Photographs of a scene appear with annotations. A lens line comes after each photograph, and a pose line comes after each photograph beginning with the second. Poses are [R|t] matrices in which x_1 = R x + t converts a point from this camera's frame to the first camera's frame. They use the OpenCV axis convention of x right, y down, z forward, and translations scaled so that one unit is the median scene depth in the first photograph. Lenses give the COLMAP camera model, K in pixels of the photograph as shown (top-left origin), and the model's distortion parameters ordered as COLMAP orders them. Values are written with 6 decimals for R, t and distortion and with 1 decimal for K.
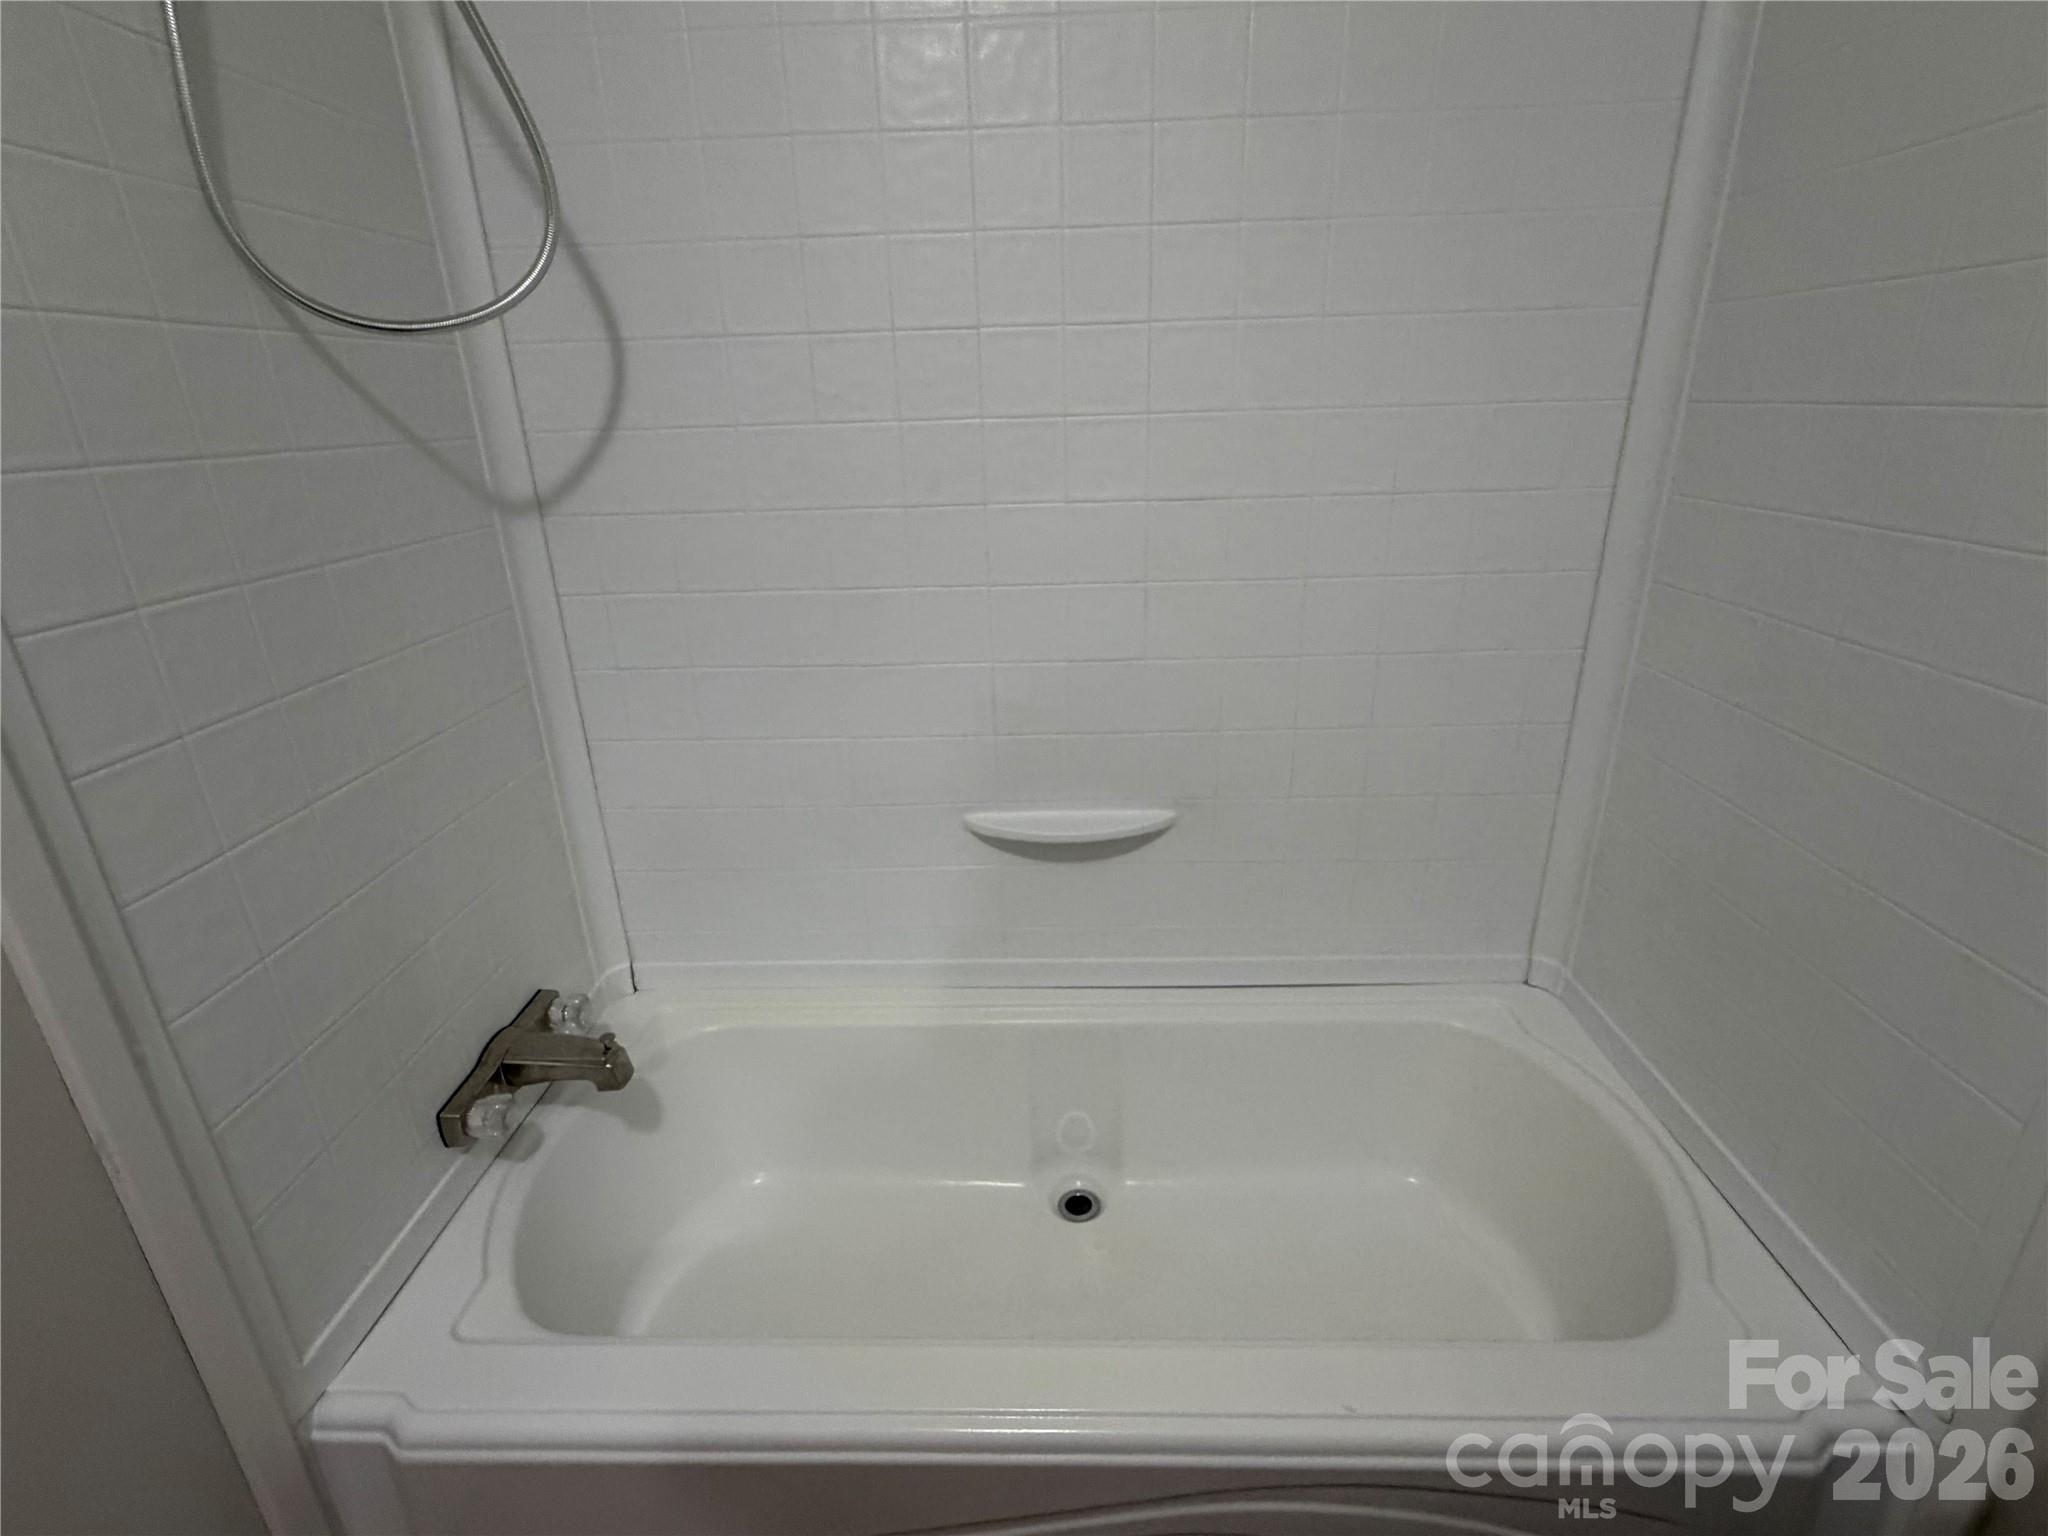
lens RADIAL K [[977.4, 0, 1021.1], [0, 977.4, 769.4], [0, 0, 1]] dist [-0.003118, 0.000750]
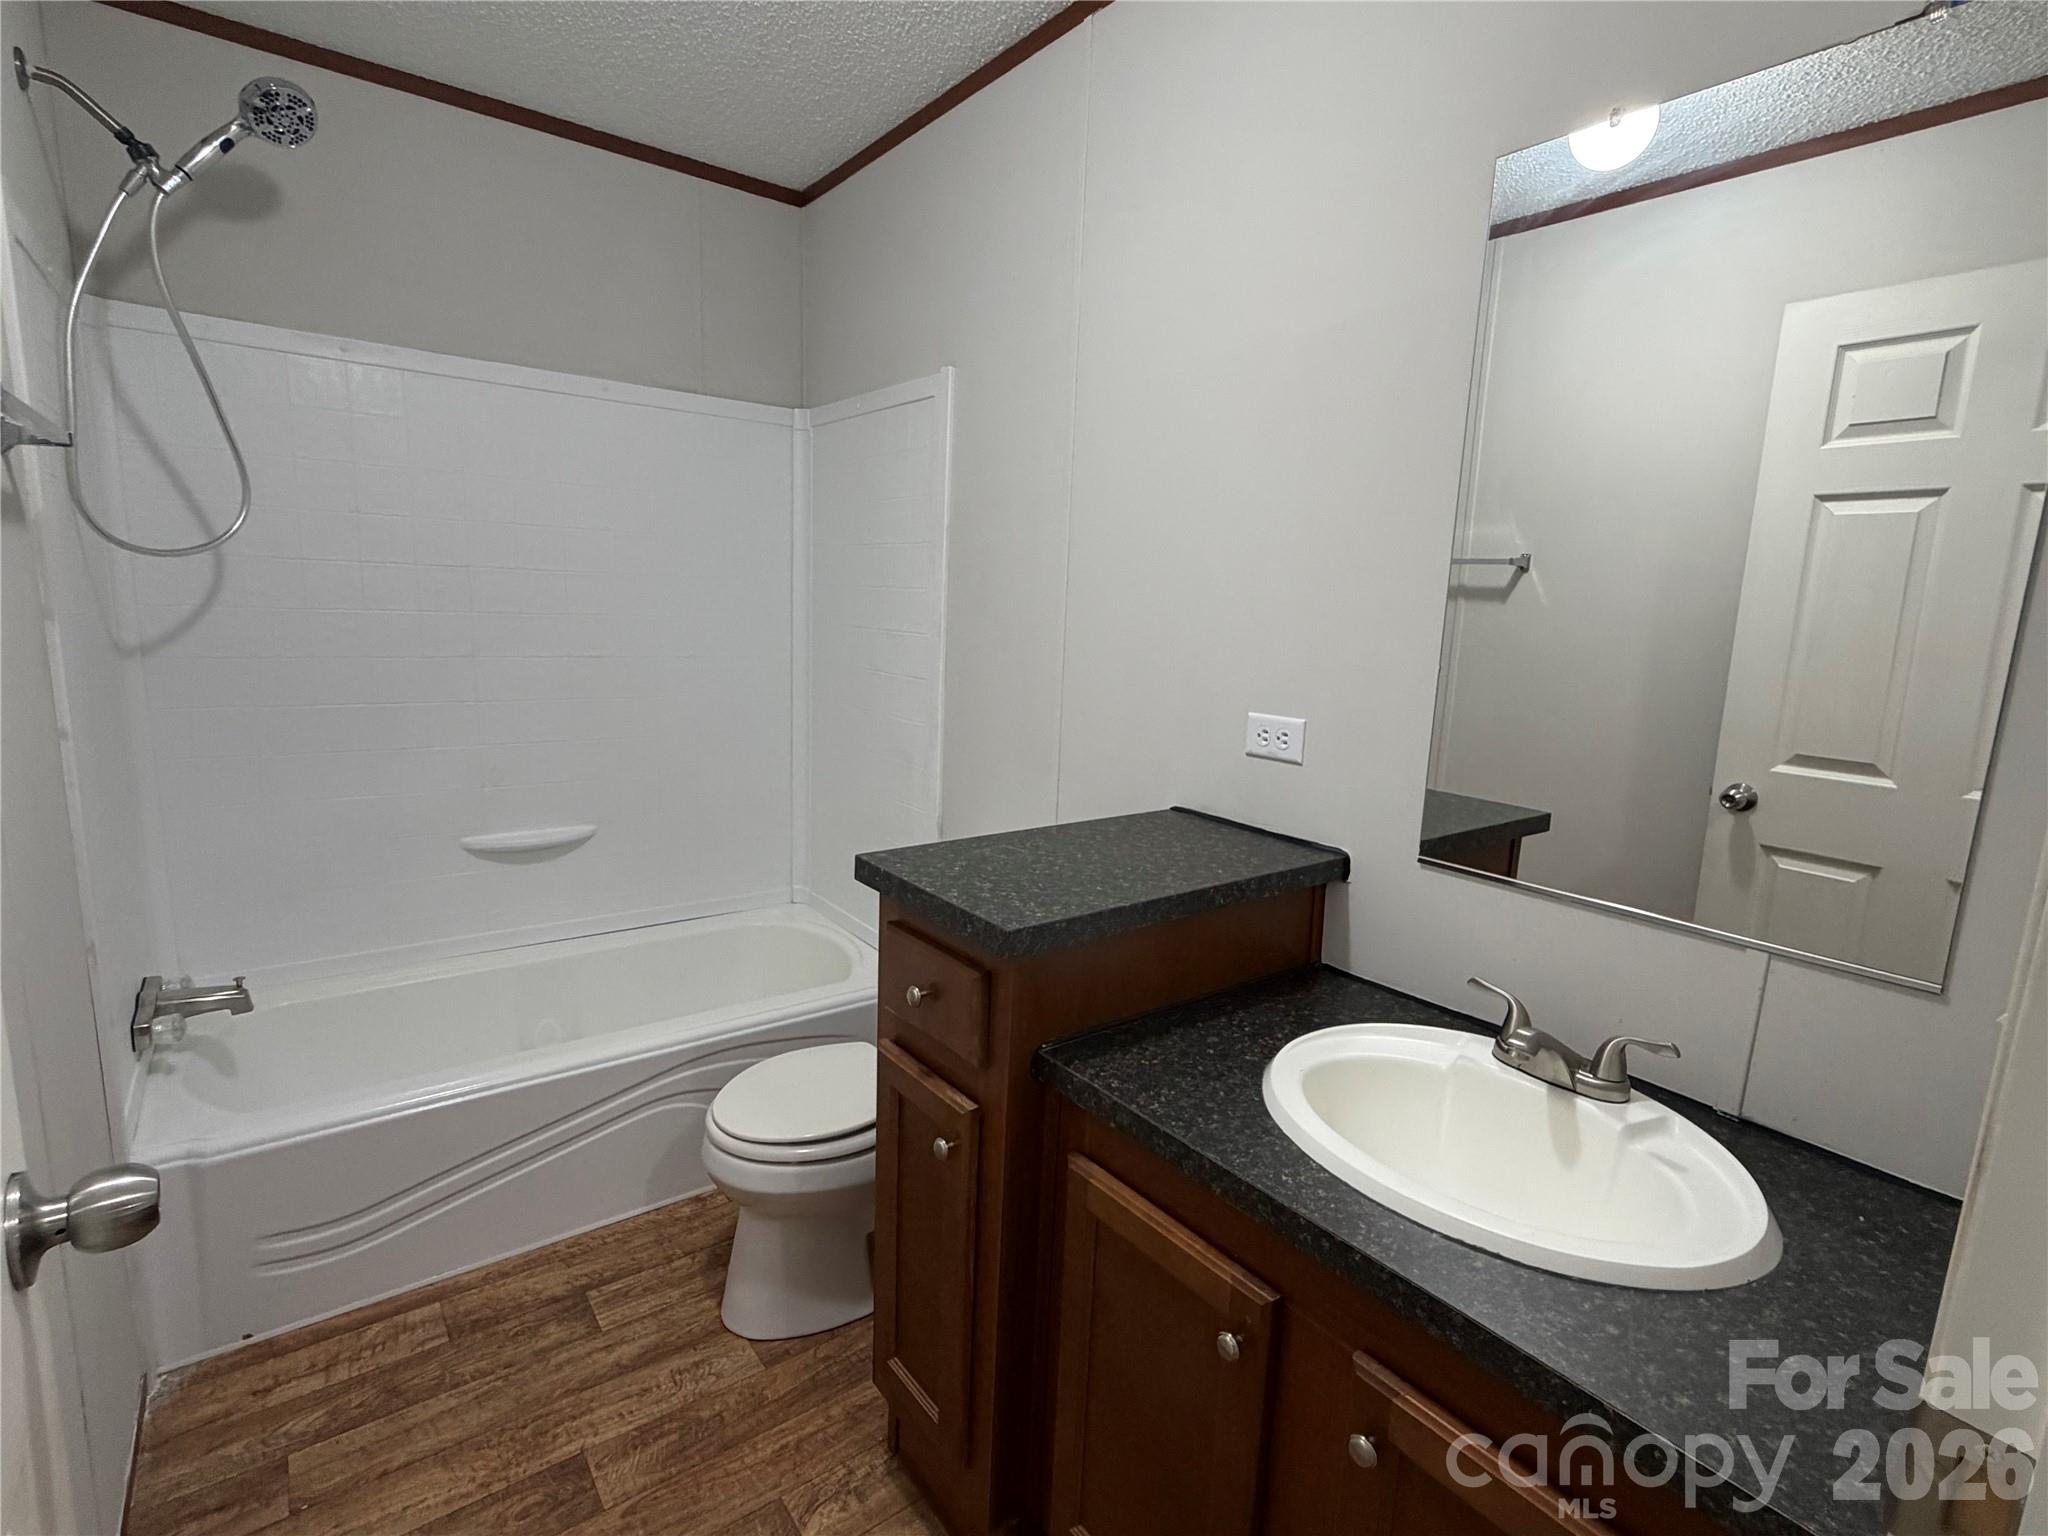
lens RADIAL K [[977.4, 0, 1024.1], [0, 977.4, 757.7], [0, 0, 1]] dist [-0.003118, 0.000750]
pose [[0.779461, -0.038485, 0.625268, -0.367074], [0.150185, 0.980483, -0.126873, 0.282963], [-0.608182, 0.192799, 0.770028, -0.937855]]
